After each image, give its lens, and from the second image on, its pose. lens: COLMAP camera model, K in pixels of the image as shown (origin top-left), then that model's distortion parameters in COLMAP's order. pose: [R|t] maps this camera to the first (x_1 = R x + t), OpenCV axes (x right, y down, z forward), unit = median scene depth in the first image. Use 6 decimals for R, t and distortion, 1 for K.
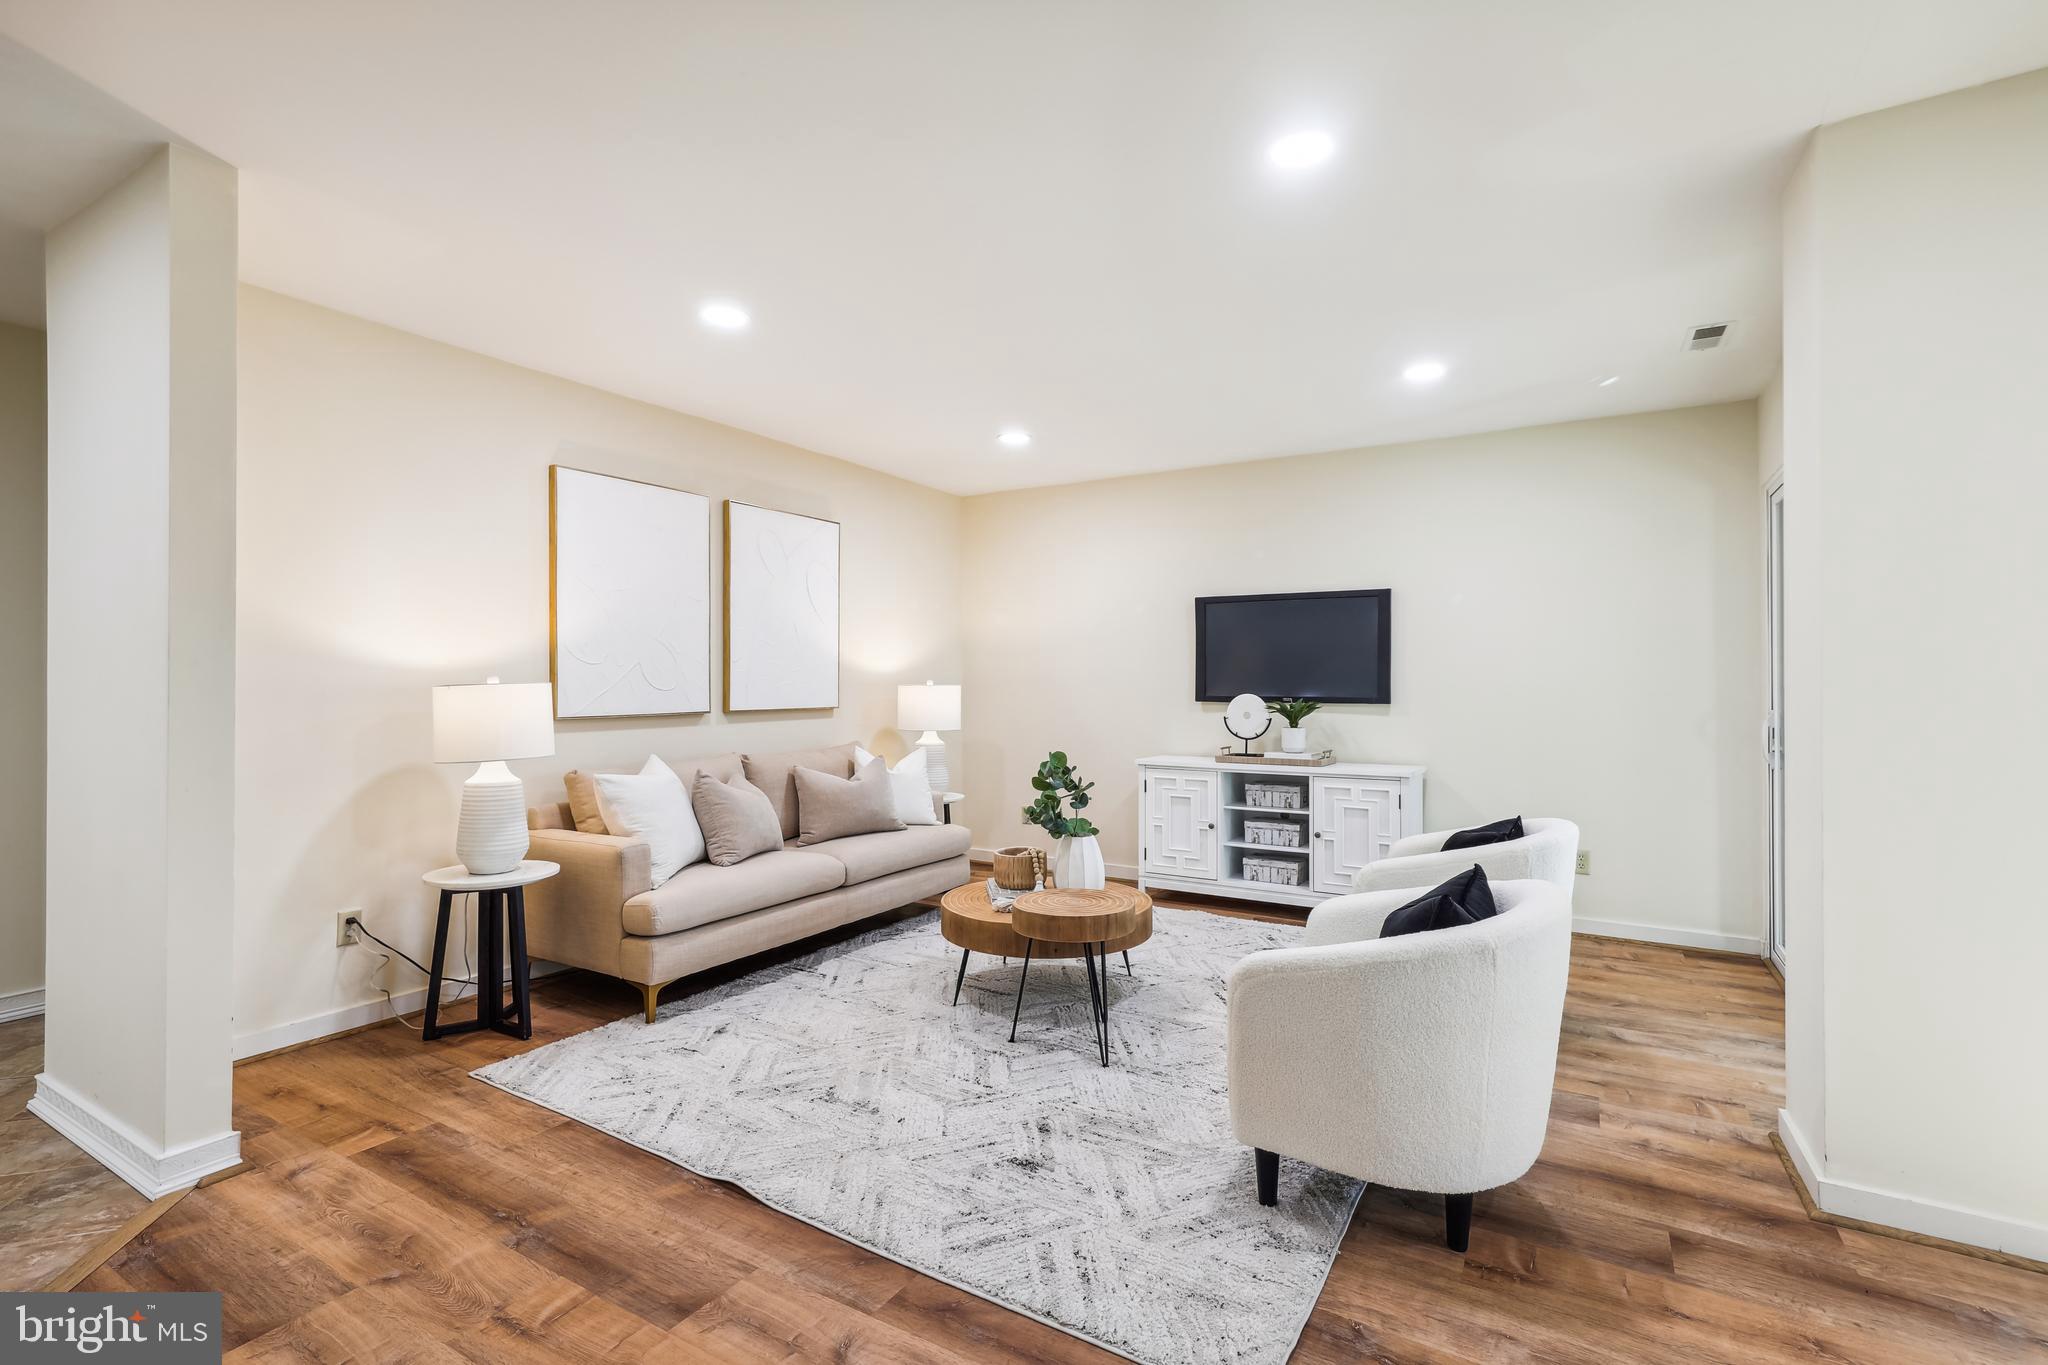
lens RADIAL K [[930.7, 0, 1031.5], [0, 930.7, 675.3], [0, 0, 1]] dist [-0.009825, 0.008174]
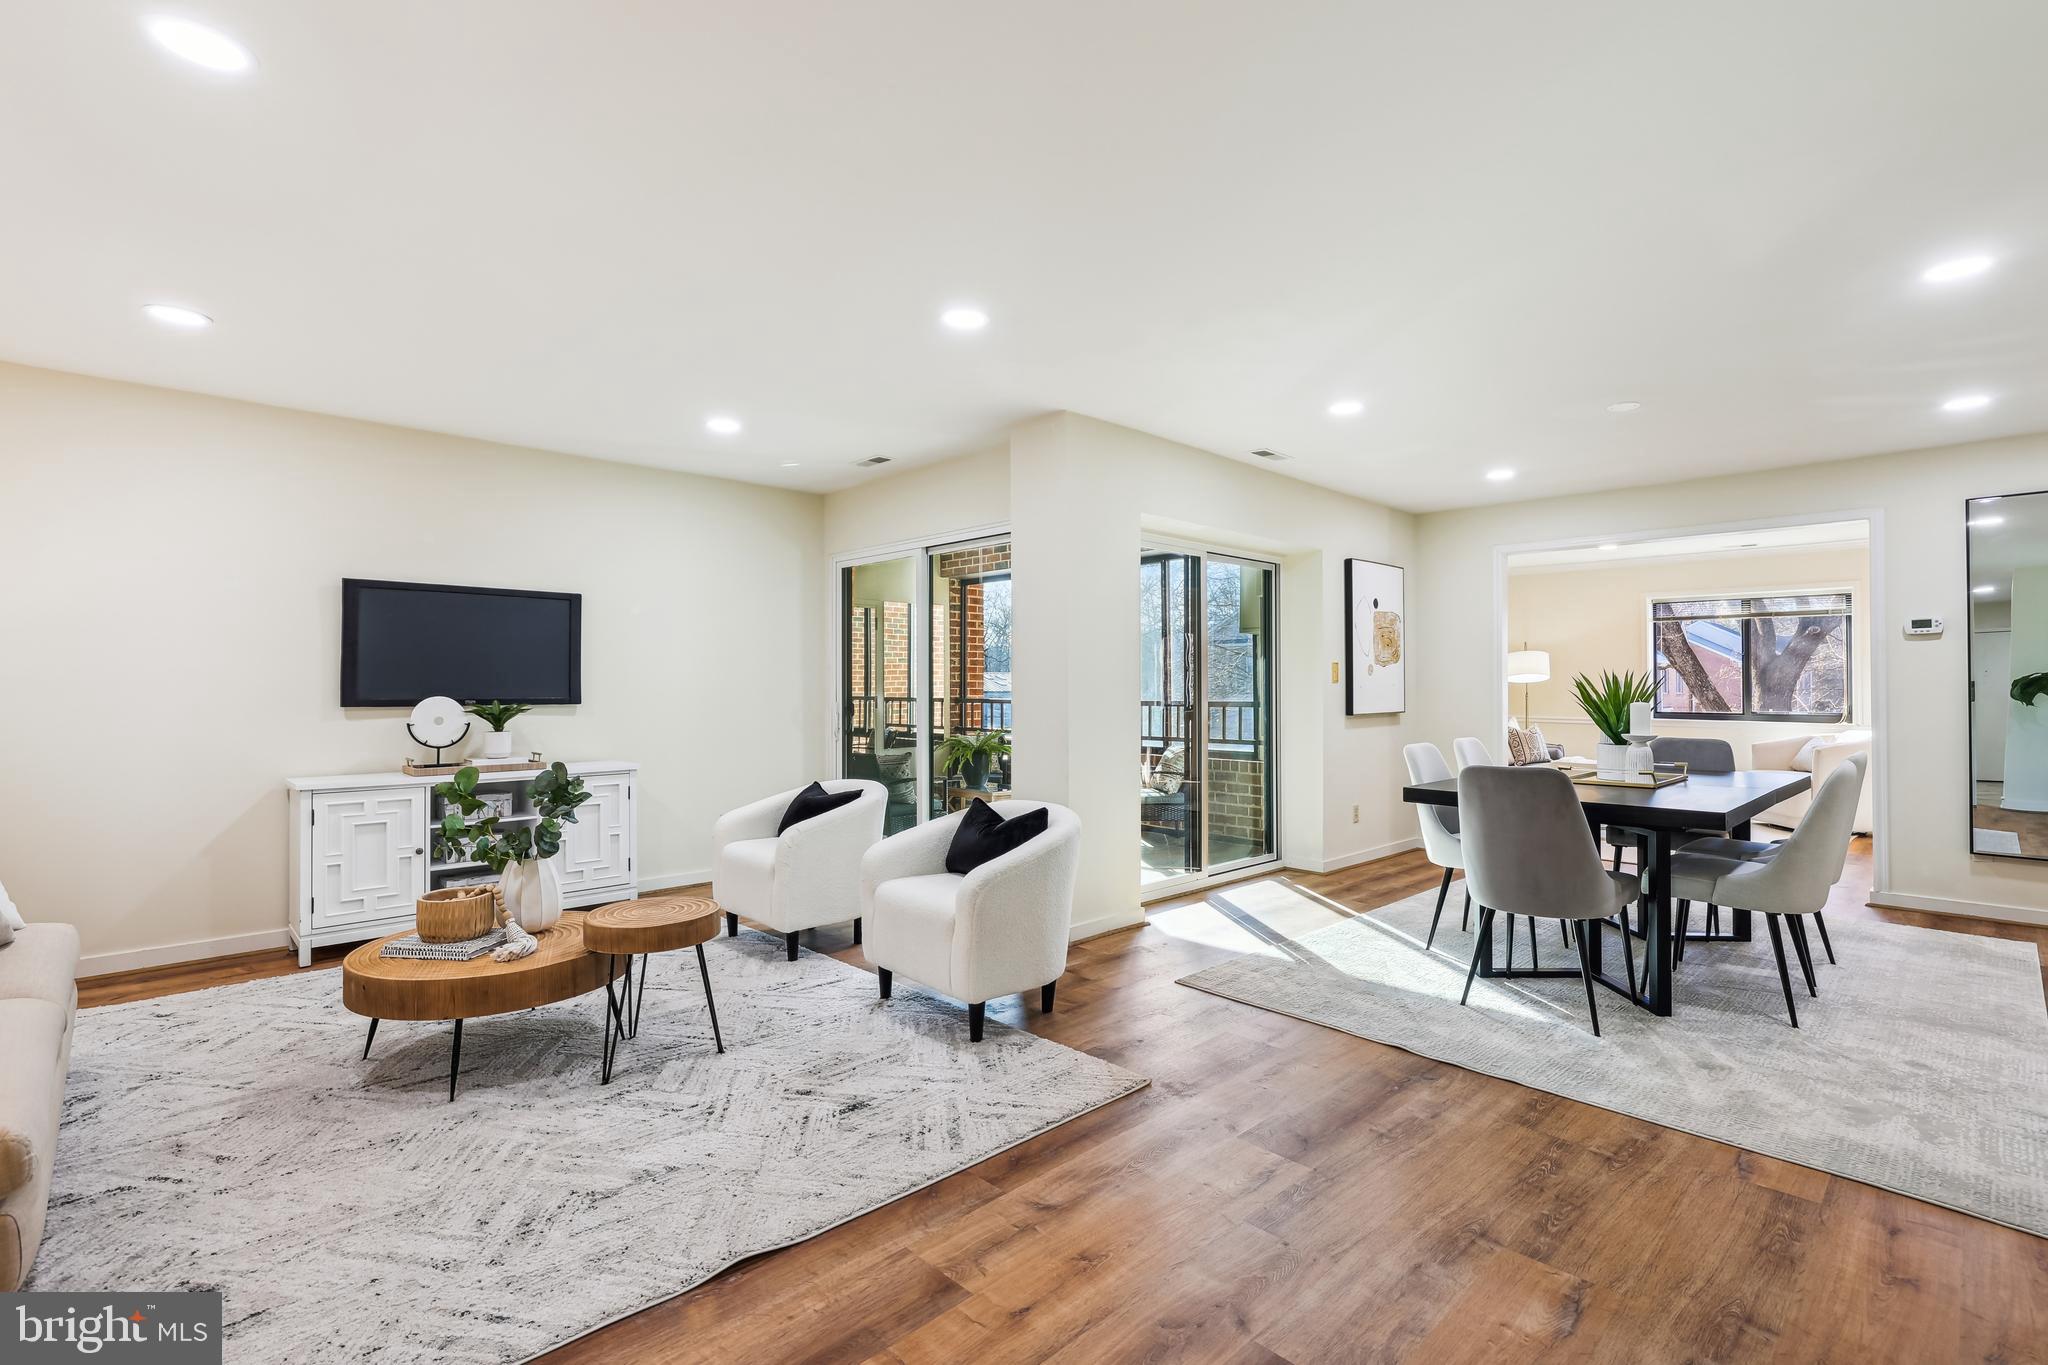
lens RADIAL K [[930.7, 0, 1039.6], [0, 930.7, 679.2], [0, 0, 1]] dist [-0.009825, 0.008174]
pose [[0.257982, 0.006520, 0.966128, -0.795433], [-0.007353, 0.999962, -0.004785, 0.005929], [-0.966122, -0.005869, 0.258020, 0.374555]]
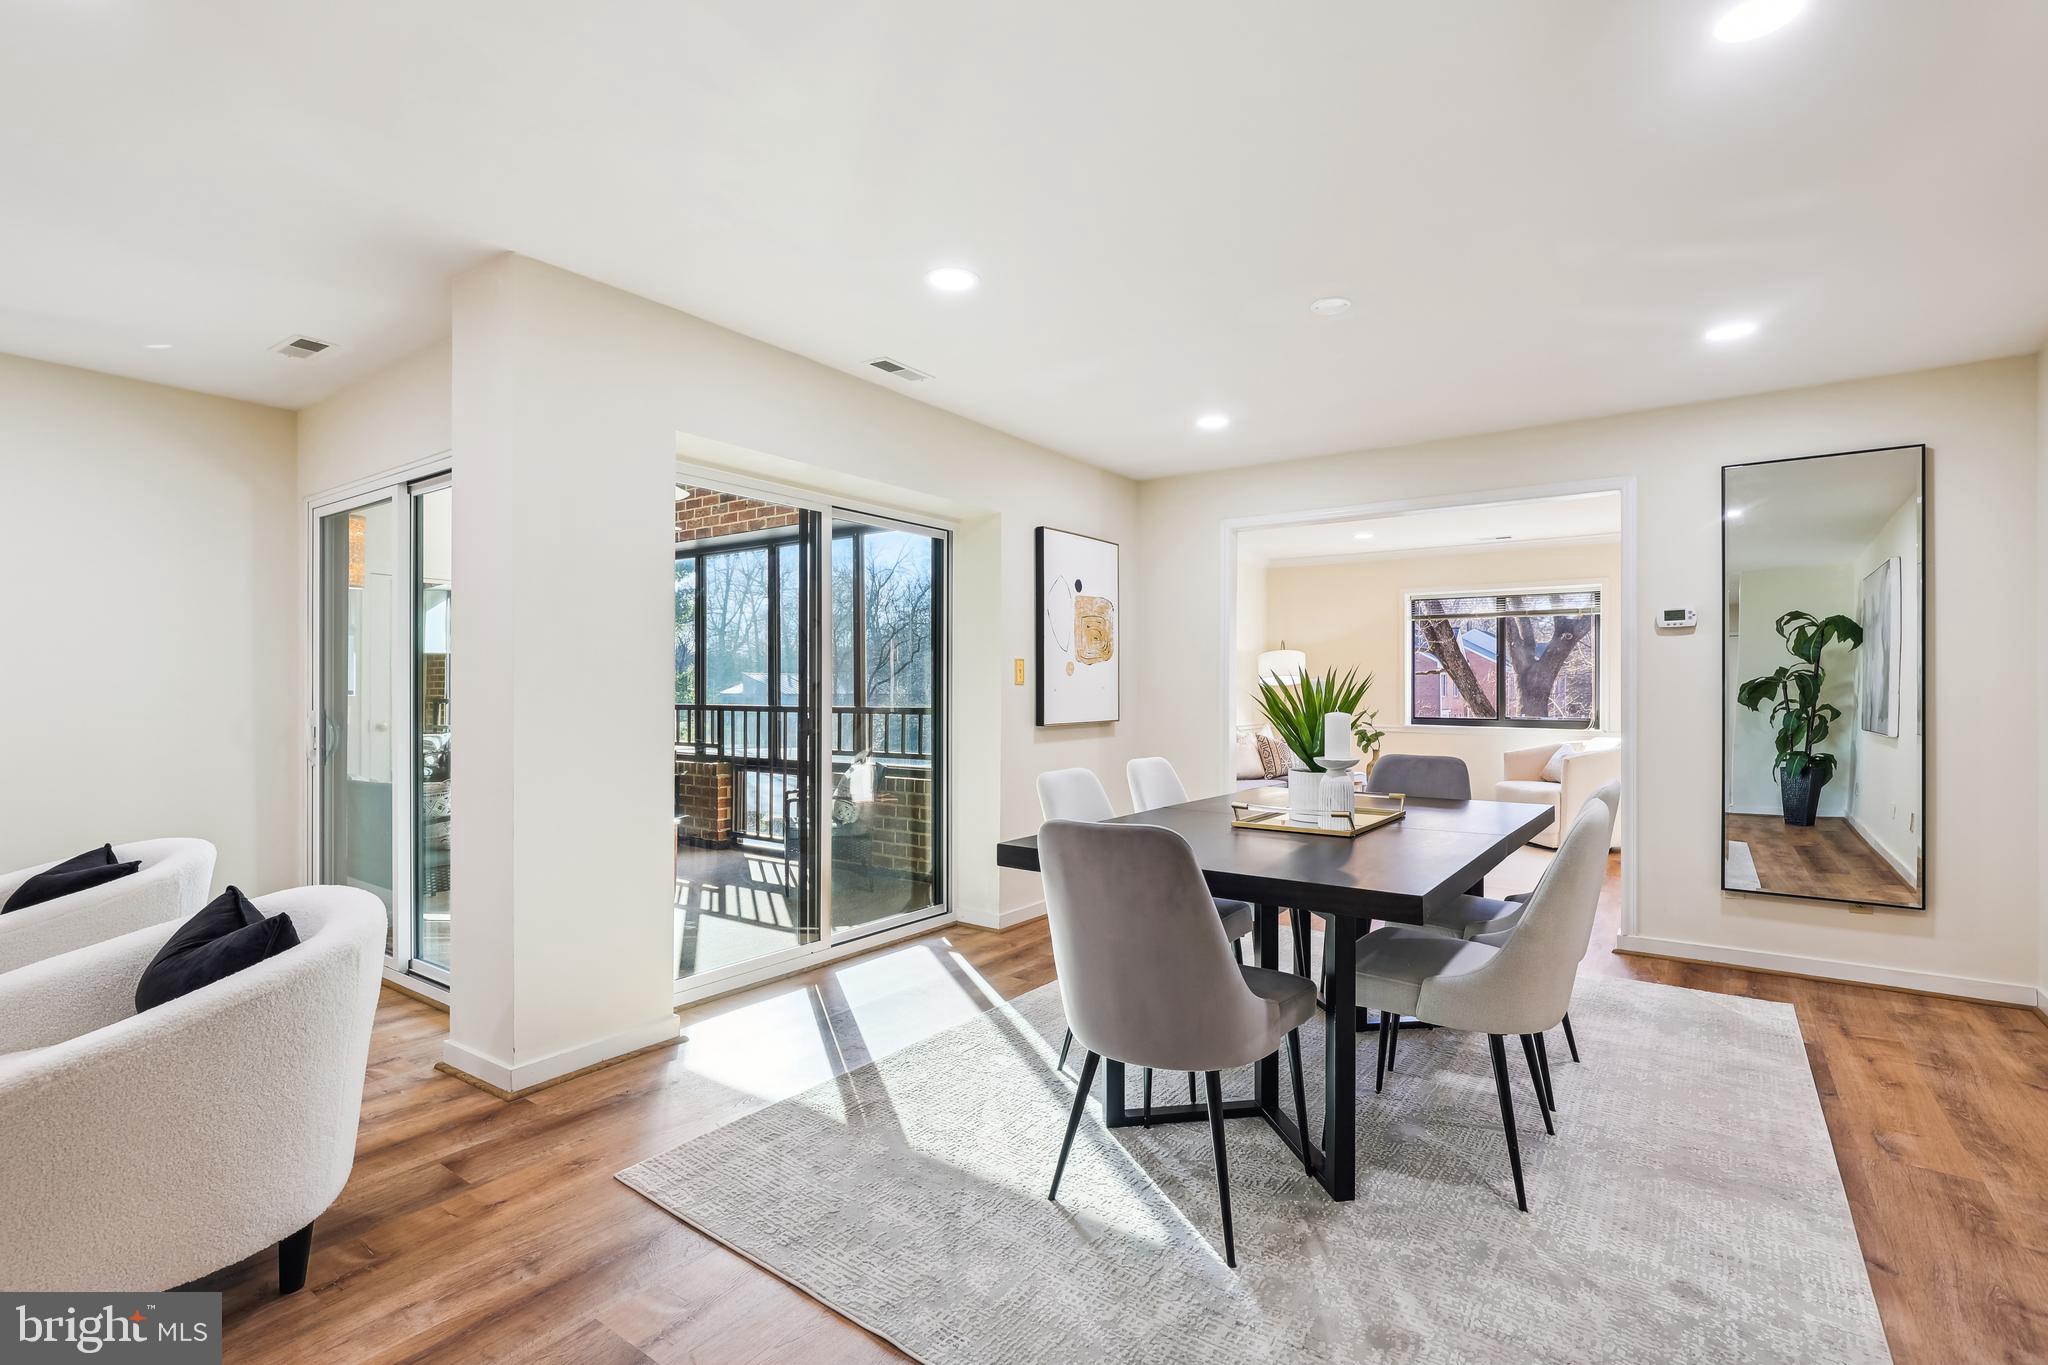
lens RADIAL K [[930.7, 0, 1036.8], [0, 930.7, 696.7], [0, 0, 1]] dist [-0.009825, 0.008174]
pose [[0.084930, -0.009083, 0.996346, -0.258285], [-0.009263, 0.999908, 0.009905, 0.003568], [-0.996344, -0.010070, 0.084838, 0.115902]]
